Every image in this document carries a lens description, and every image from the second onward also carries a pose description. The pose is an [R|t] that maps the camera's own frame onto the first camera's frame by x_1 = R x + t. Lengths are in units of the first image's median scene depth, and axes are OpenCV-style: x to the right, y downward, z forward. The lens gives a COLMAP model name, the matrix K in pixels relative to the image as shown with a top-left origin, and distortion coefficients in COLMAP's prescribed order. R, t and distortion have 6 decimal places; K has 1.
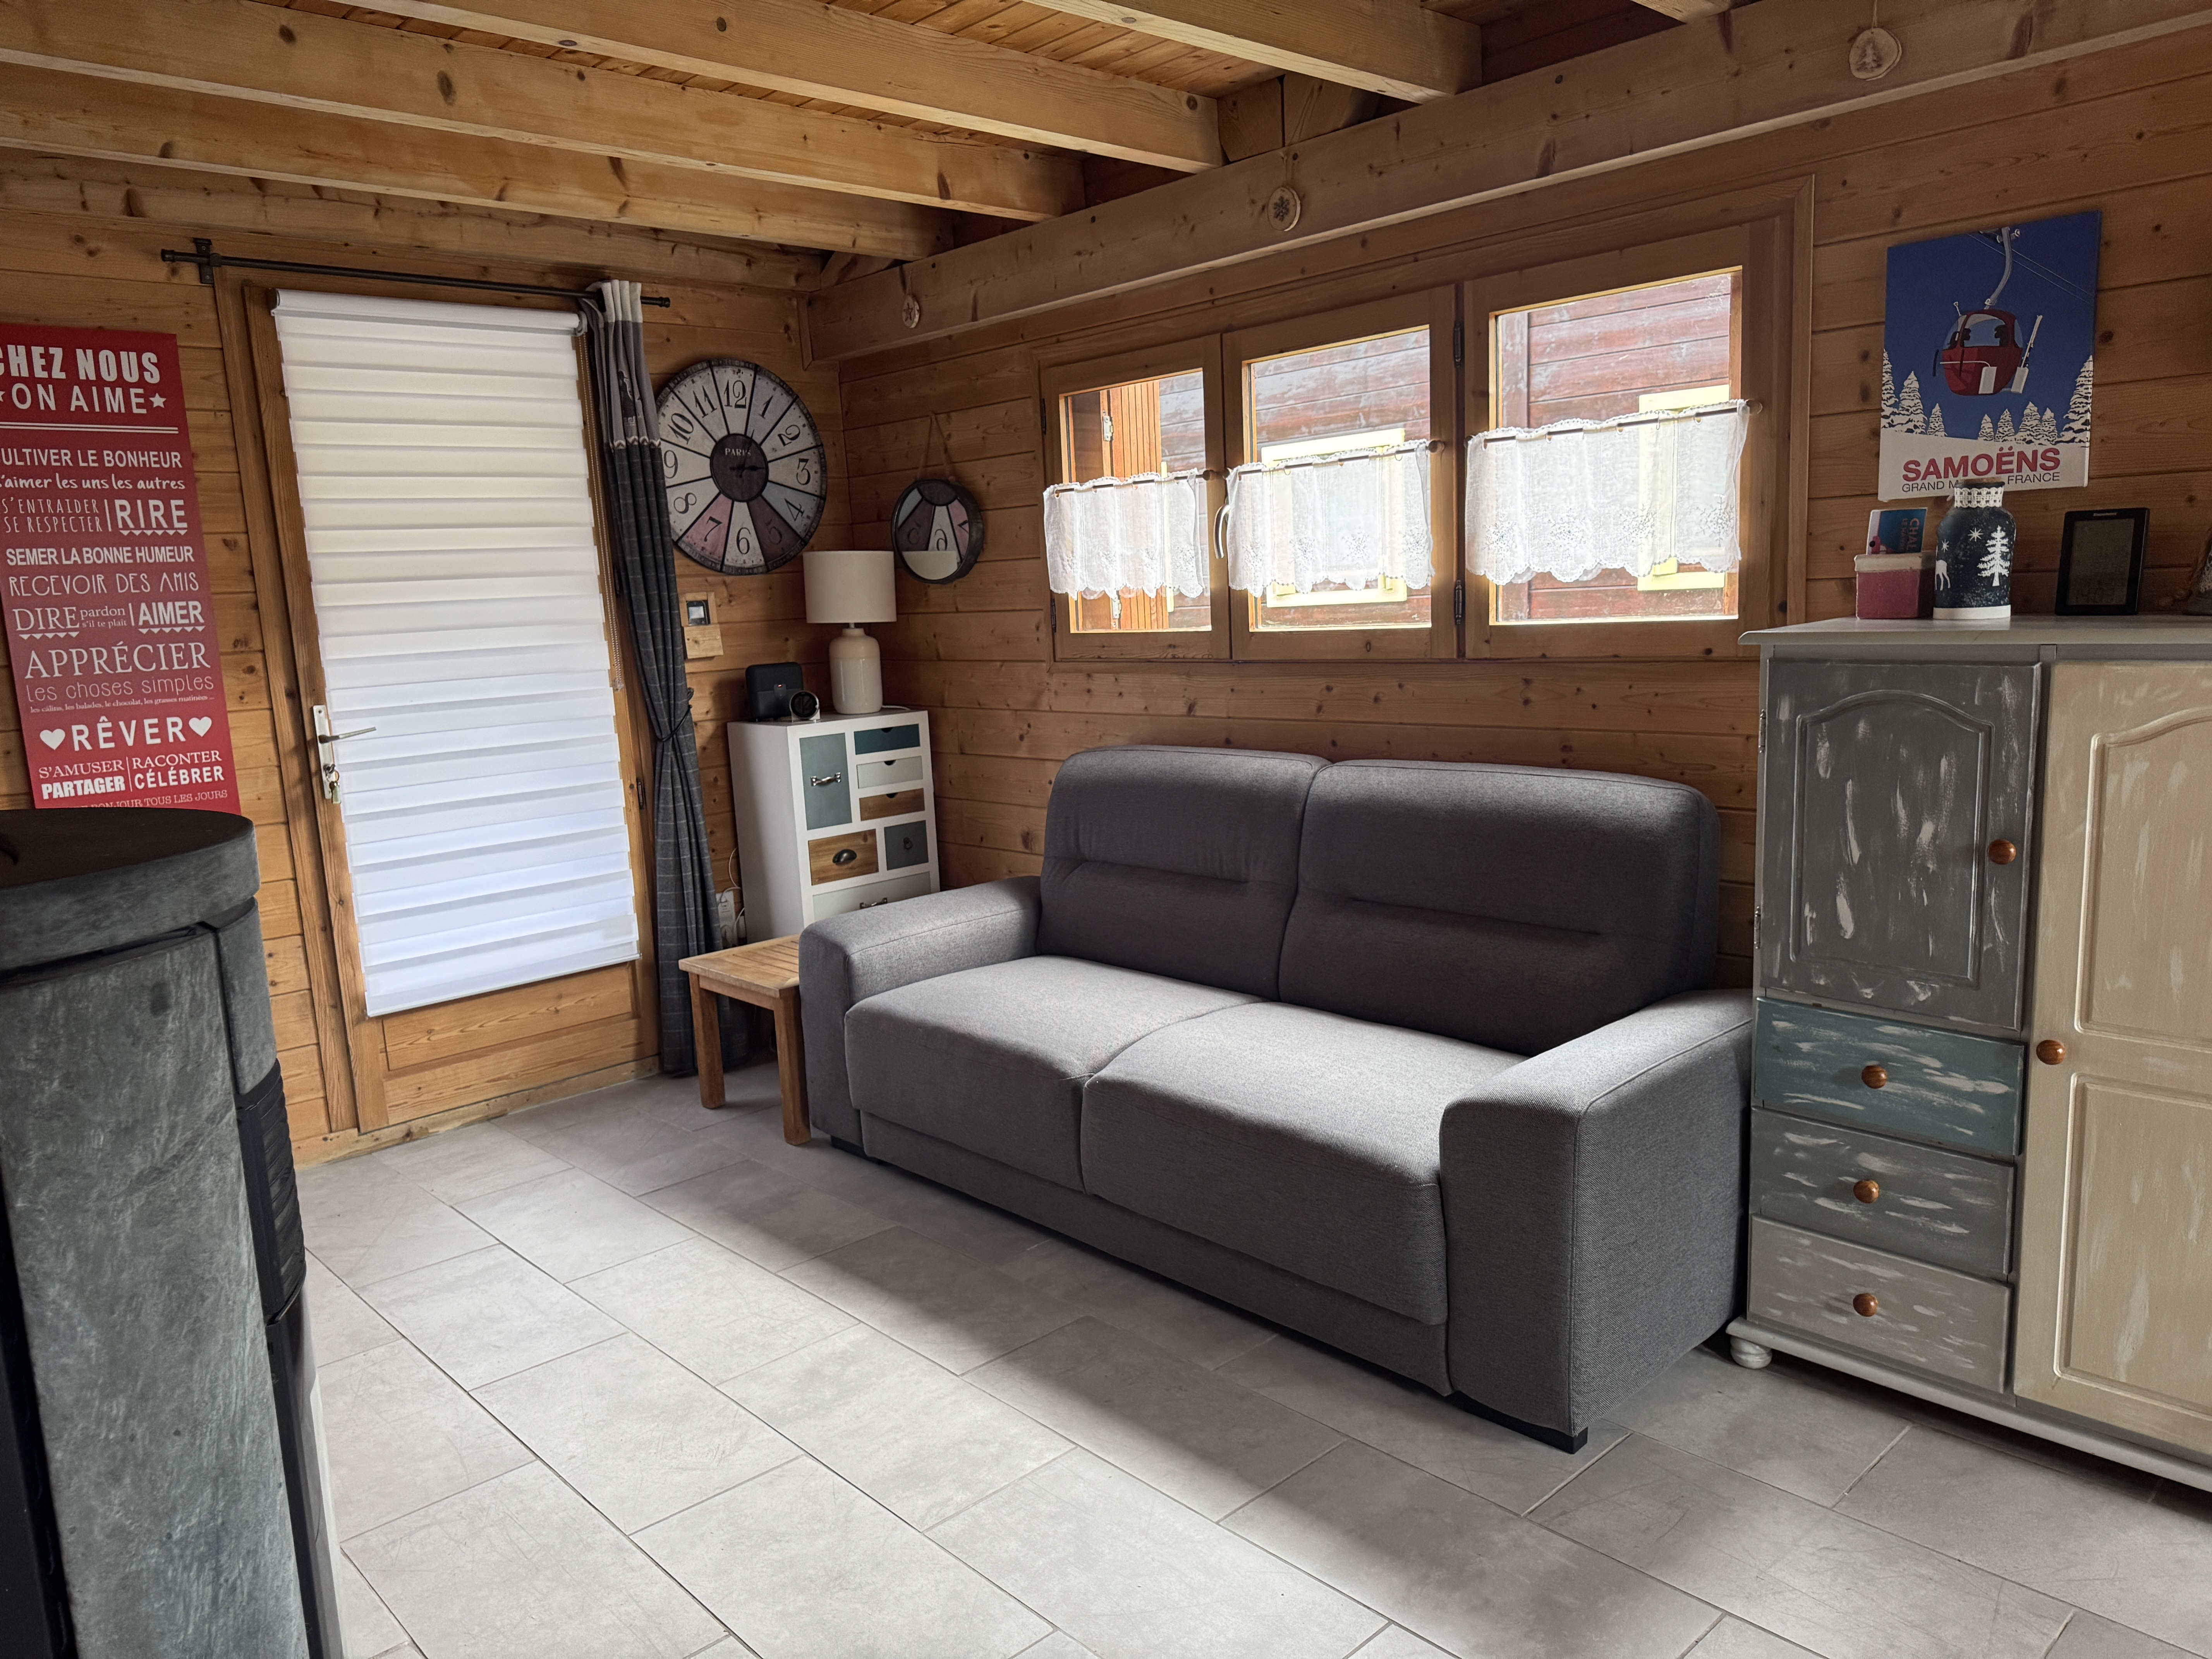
lens RADIAL K [[1560.8, 0, 1137.6], [0, 1560.8, 842.6], [0, 0, 1]] dist [0.042429, -0.064362]
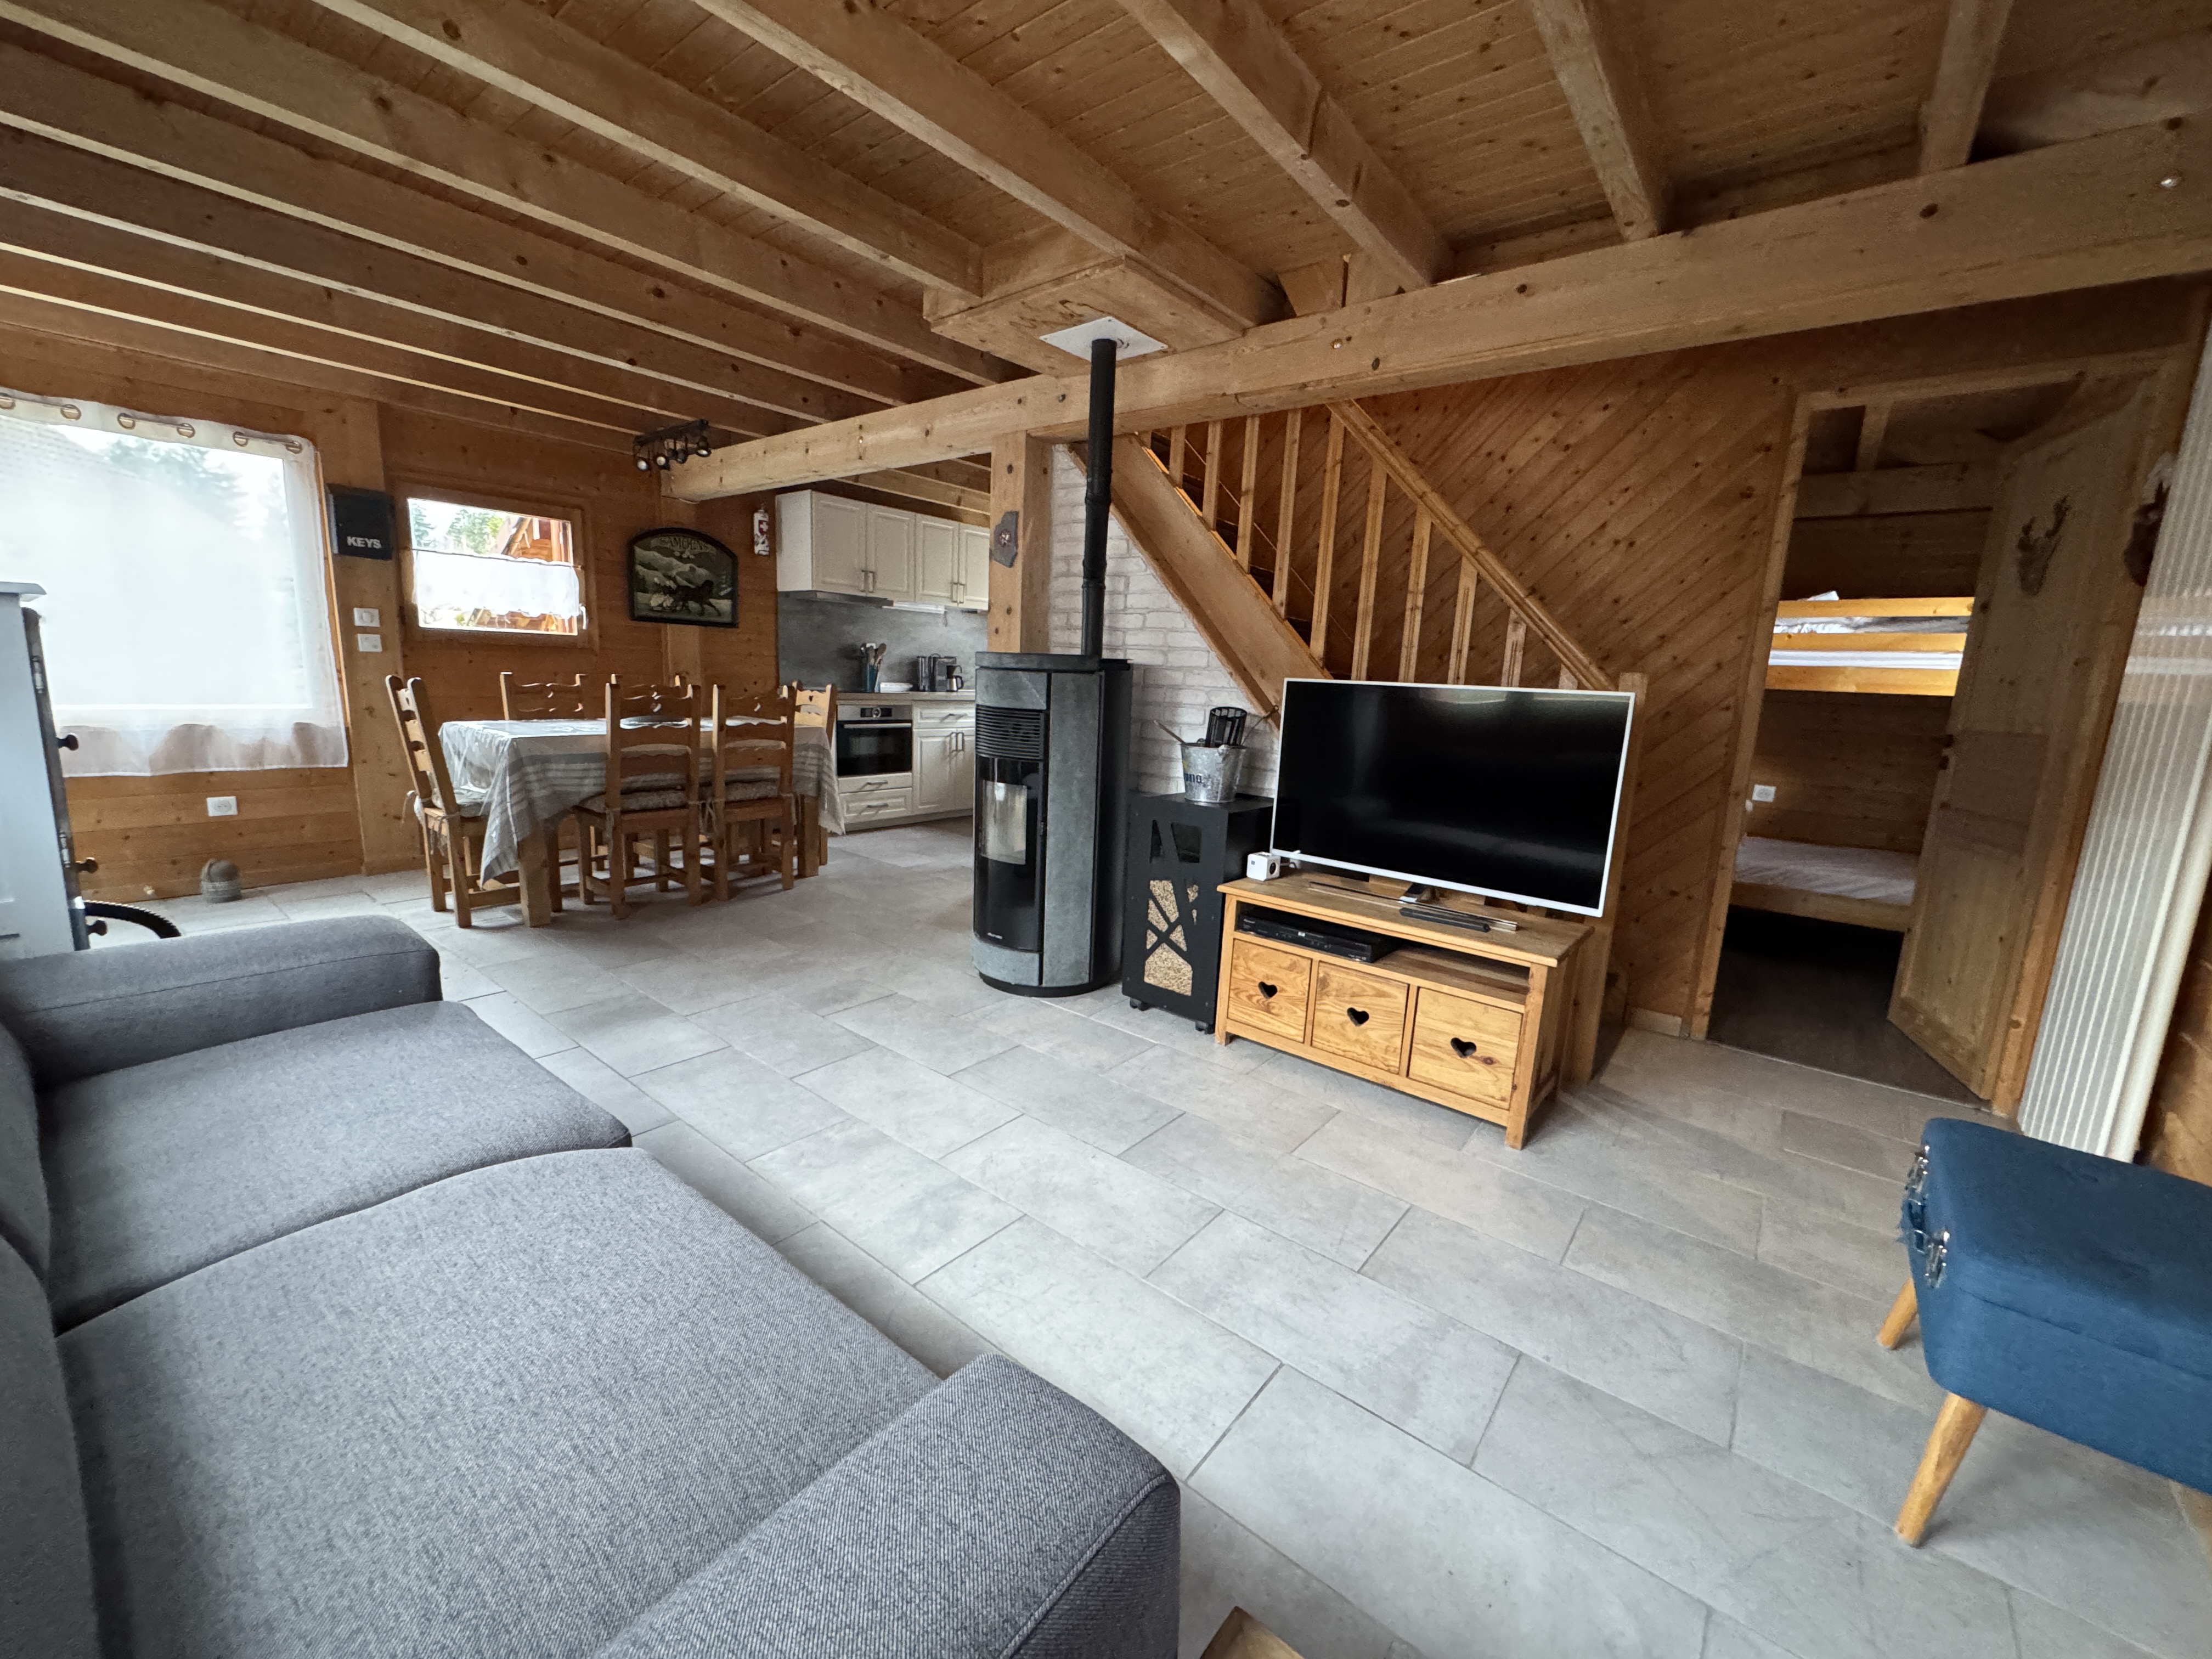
lens RADIAL K [[877.6, 0, 1106.0], [0, 877.6, 829.5], [0, 0, 1]] dist [-0.001211, -0.000573]
pose [[-0.992055, 0.020031, -0.124200, -0.201092], [-0.023558, 0.940199, 0.339809, -0.137589], [0.123579, 0.340035, -0.932258, 1.231125]]
